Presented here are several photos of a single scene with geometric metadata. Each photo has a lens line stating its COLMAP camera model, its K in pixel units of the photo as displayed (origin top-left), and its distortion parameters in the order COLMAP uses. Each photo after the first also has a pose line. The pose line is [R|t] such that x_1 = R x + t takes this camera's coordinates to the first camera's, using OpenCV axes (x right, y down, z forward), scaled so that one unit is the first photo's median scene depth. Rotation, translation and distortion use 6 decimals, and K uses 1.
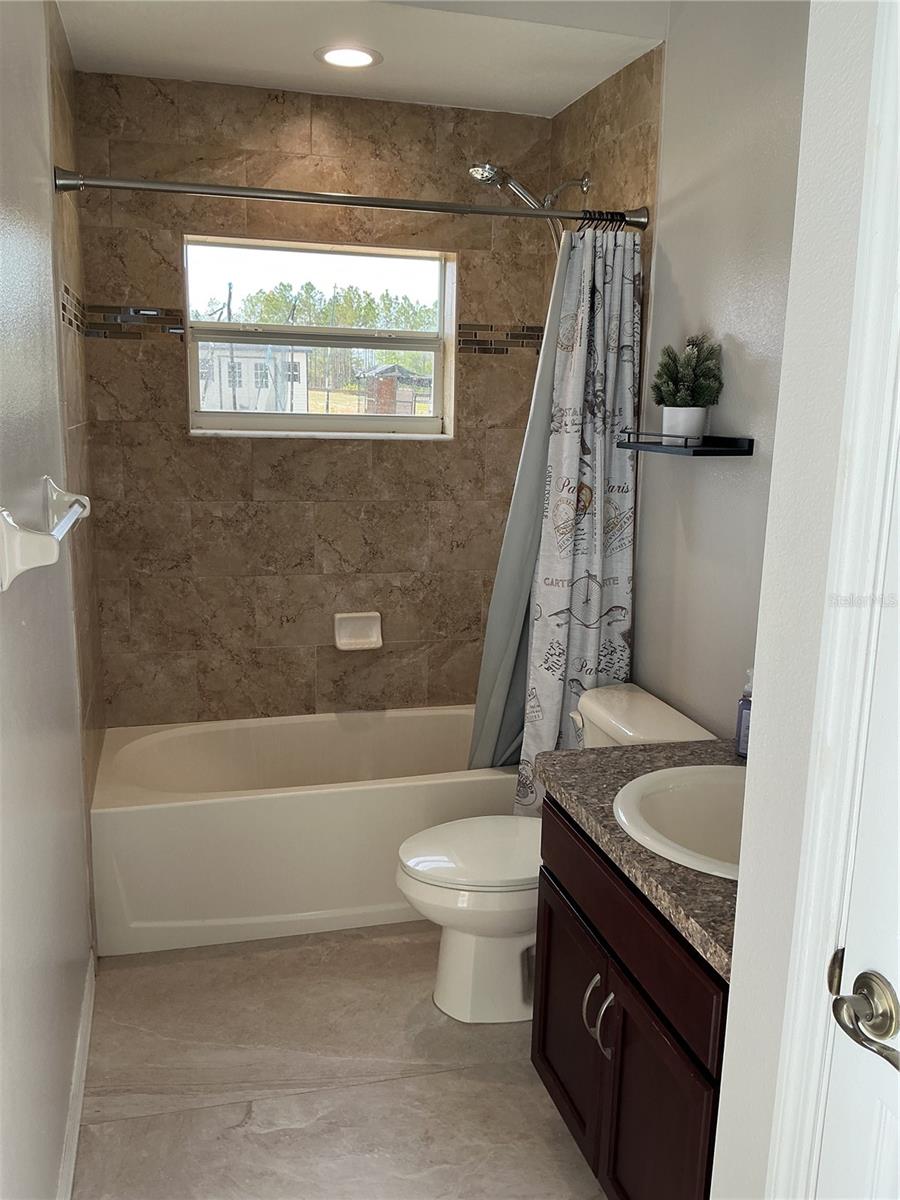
lens RADIAL K [[988.4, 0, 452.2], [0, 988.4, 595.5], [0, 0, 1]] dist [0.139253, -0.298714]
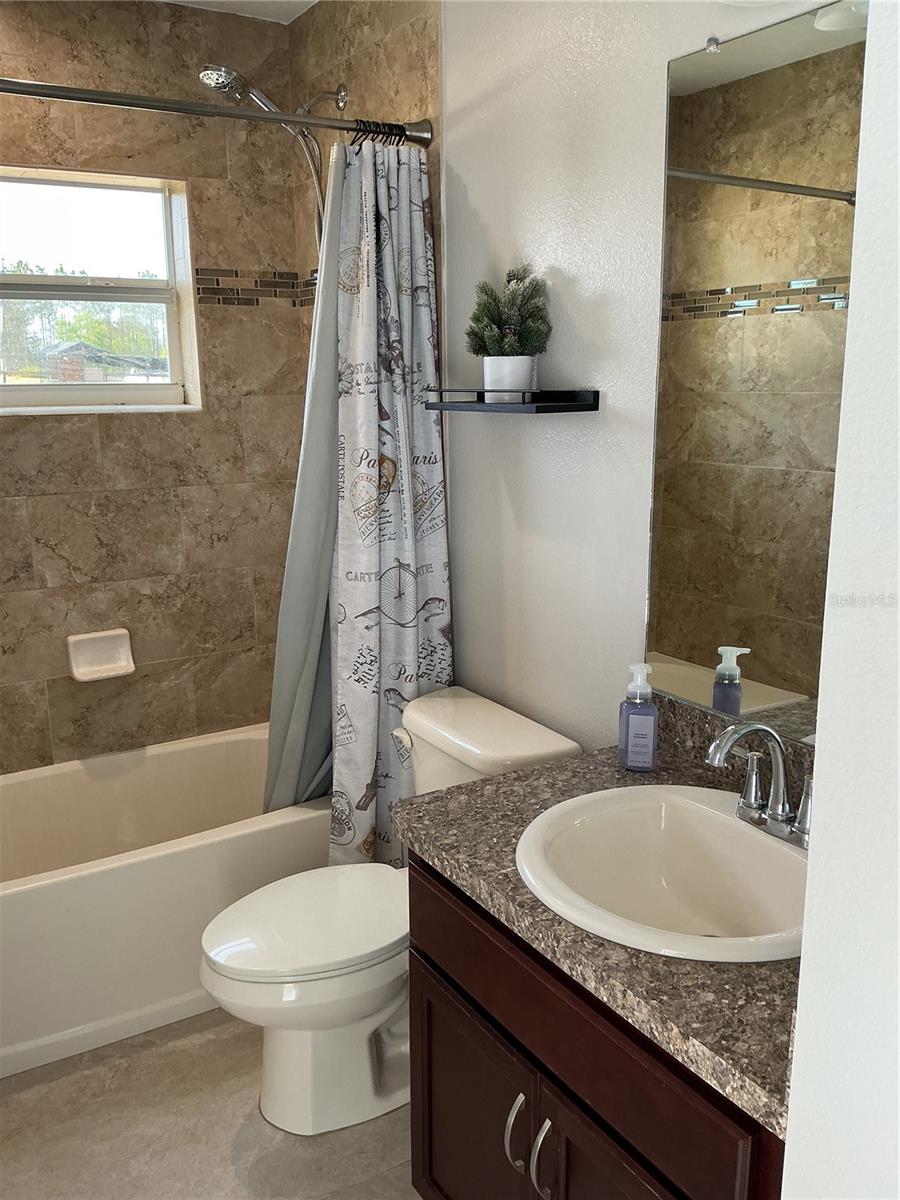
lens RADIAL K [[988.4, 0, 452.2], [0, 988.4, 595.5], [0, 0, 1]] dist [0.139253, -0.298714]
pose [[0.957521, -0.090718, 0.273721, -0.050244], [0.084706, 0.995835, 0.033728, -0.018692], [-0.275641, -0.009110, 0.961217, 0.181636]]
